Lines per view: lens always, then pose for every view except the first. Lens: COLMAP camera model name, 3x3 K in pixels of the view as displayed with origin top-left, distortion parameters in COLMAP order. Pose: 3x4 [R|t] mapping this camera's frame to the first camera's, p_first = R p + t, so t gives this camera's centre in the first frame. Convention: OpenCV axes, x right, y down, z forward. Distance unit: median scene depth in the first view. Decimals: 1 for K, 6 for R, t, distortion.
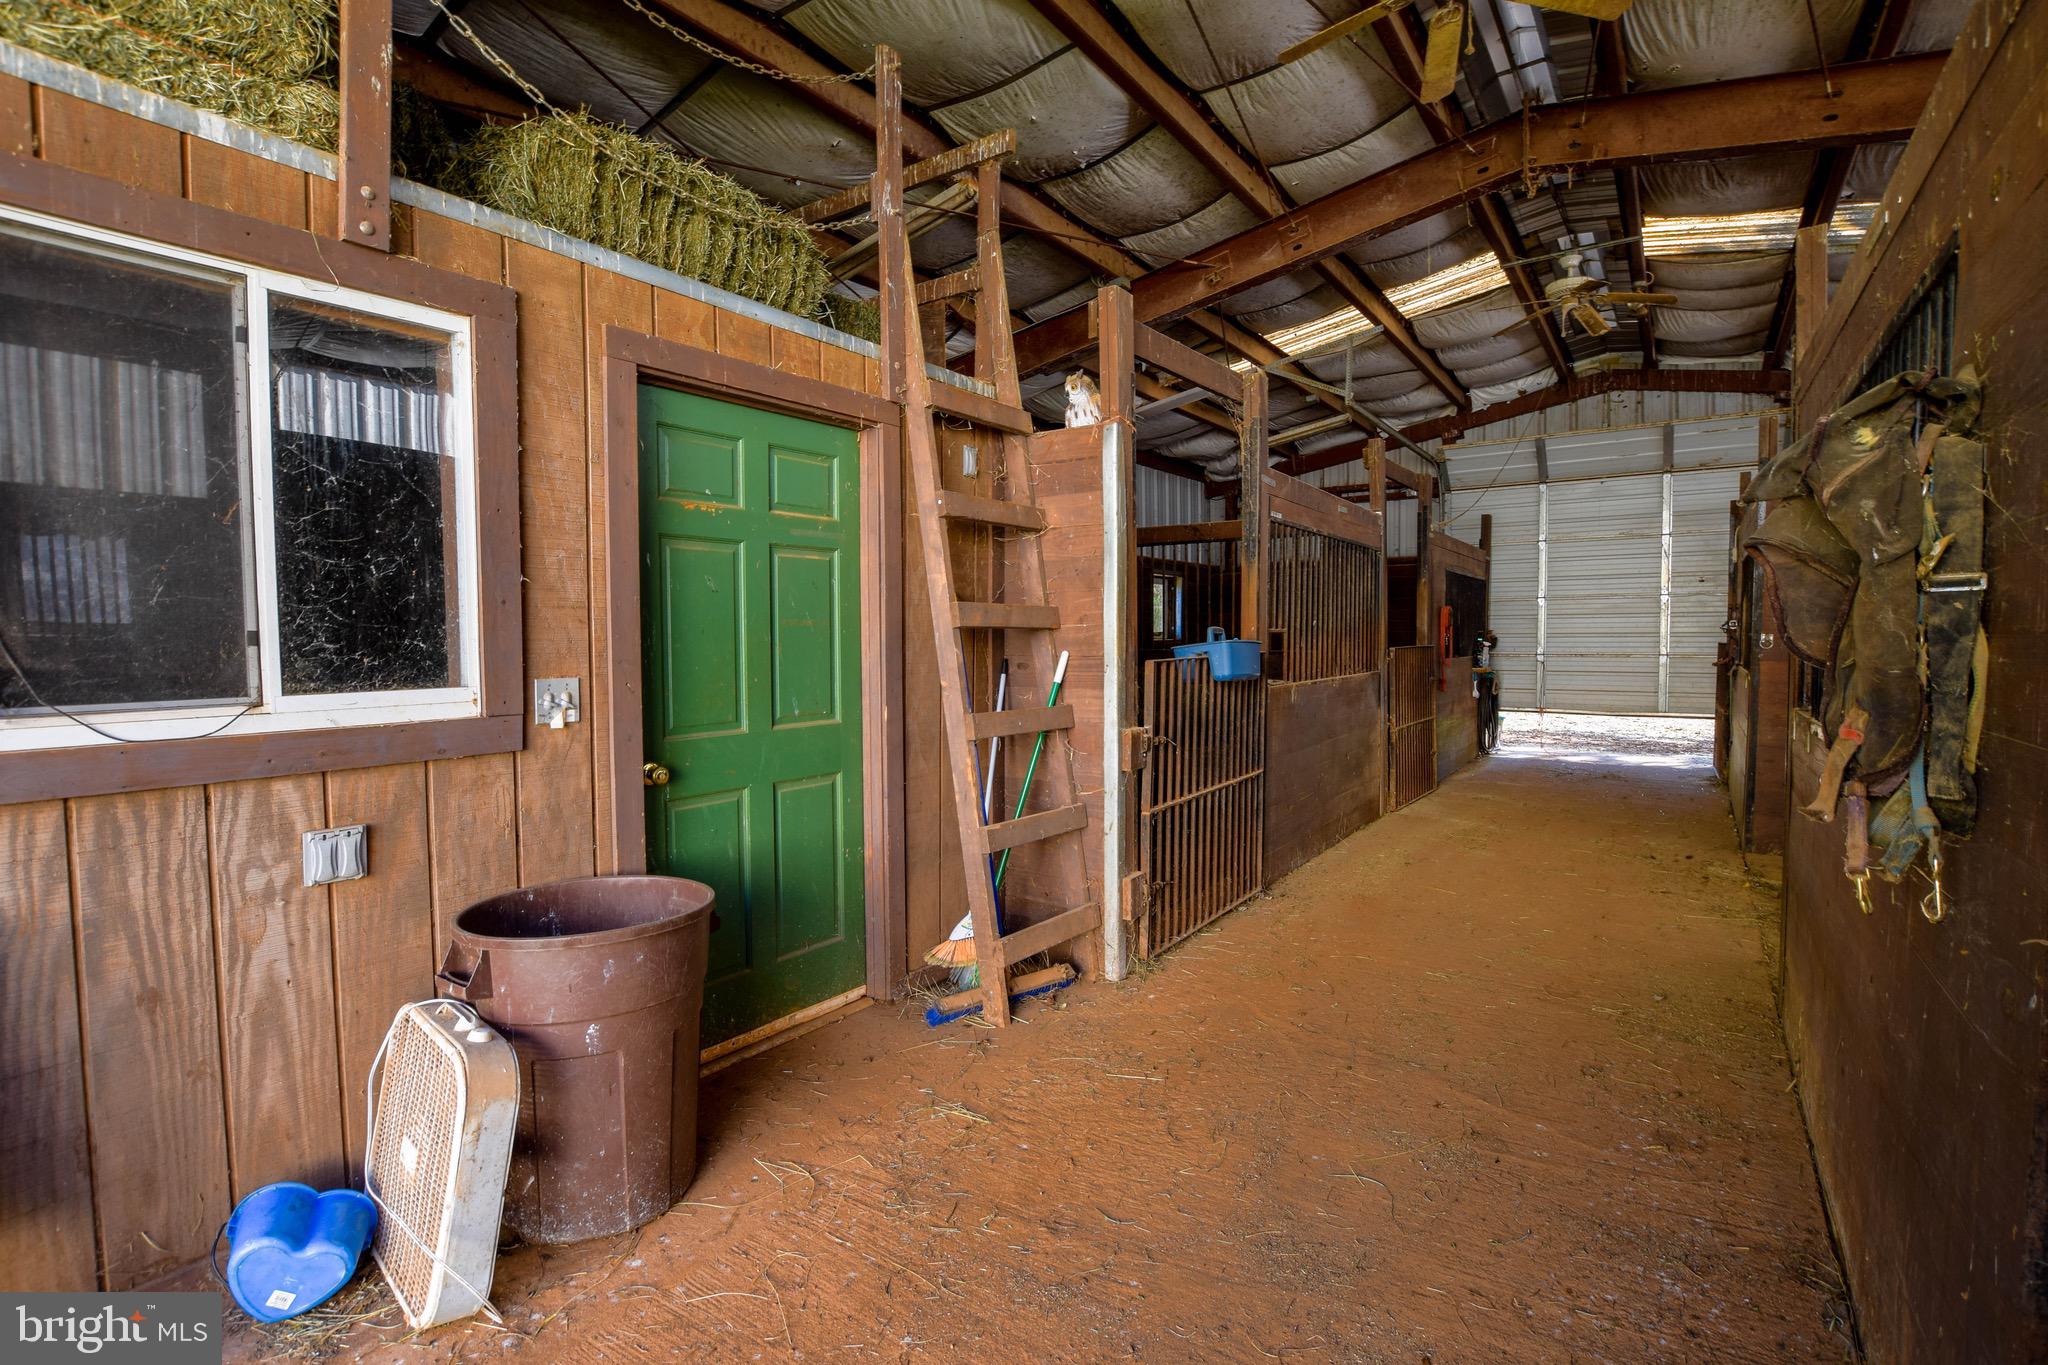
lens RADIAL K [[924.2, 0, 1024.0], [0, 924.2, 682.5], [0, 0, 1]] dist [-0.027738, 0.001500]
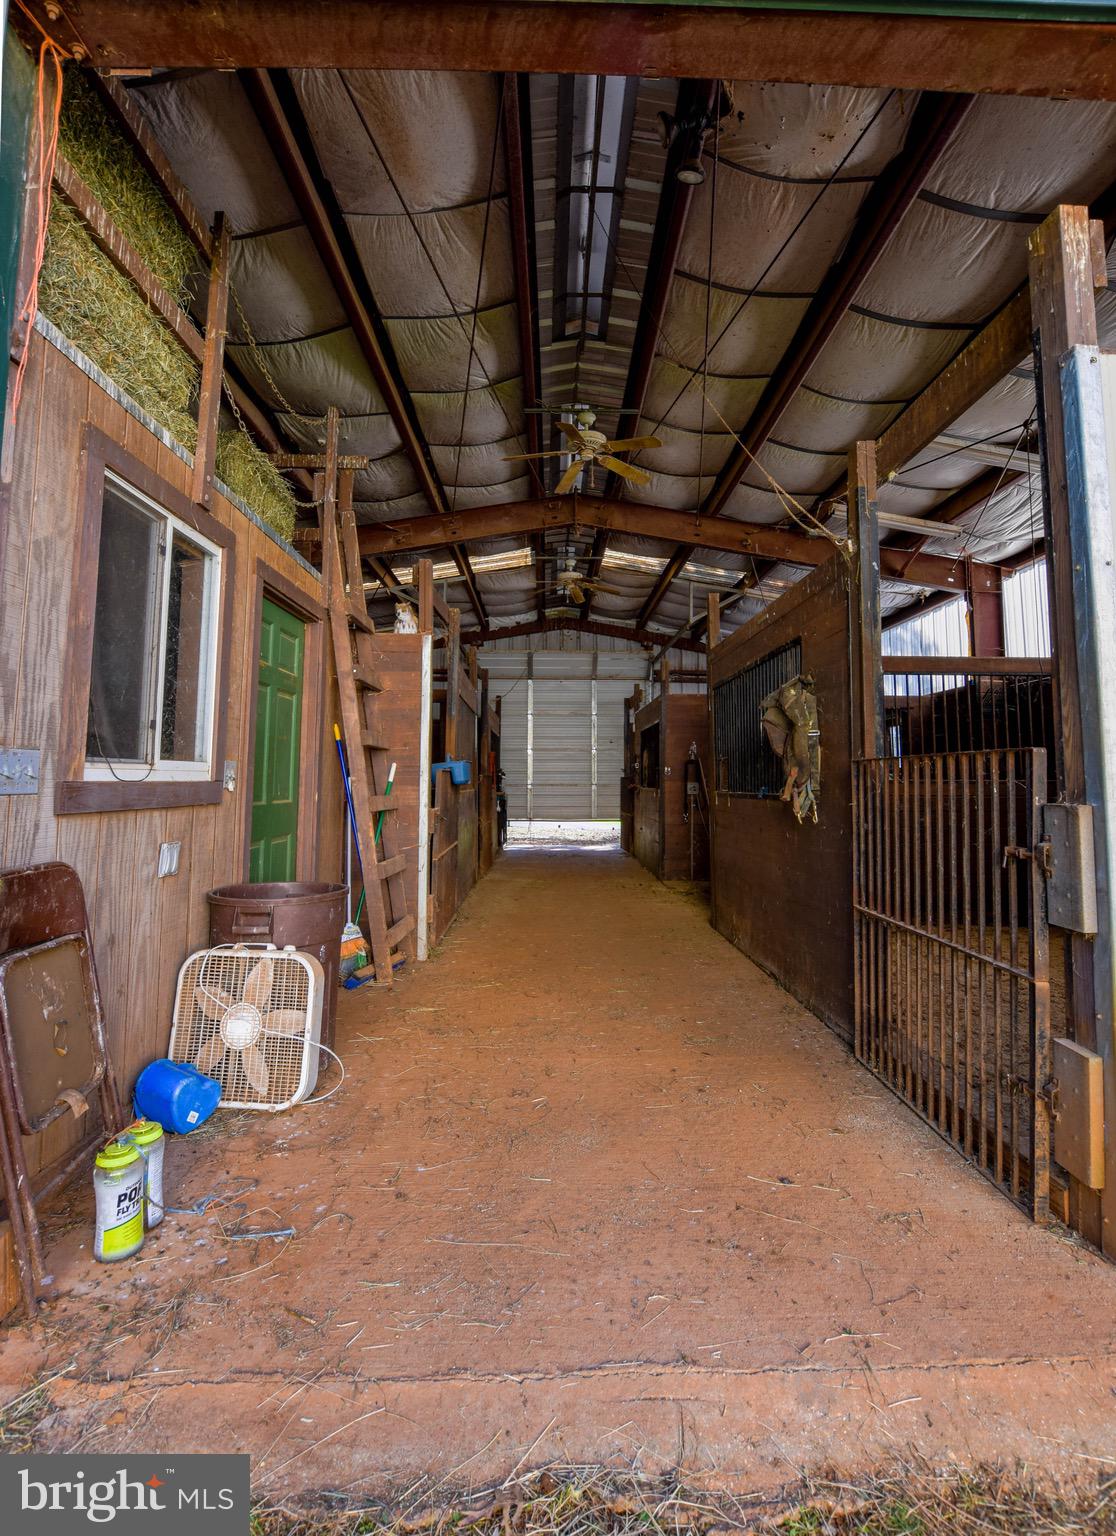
lens RADIAL K [[762.5, 0, 556.8], [0, 762.5, 726.4], [0, 0, 1]] dist [-0.047817, 0.000016]
pose [[0.803049, 0.052372, 0.593607, -0.240887], [0.020490, 0.993115, -0.115339, 0.028993], [-0.595561, 0.104785, 0.796447, -0.125574]]
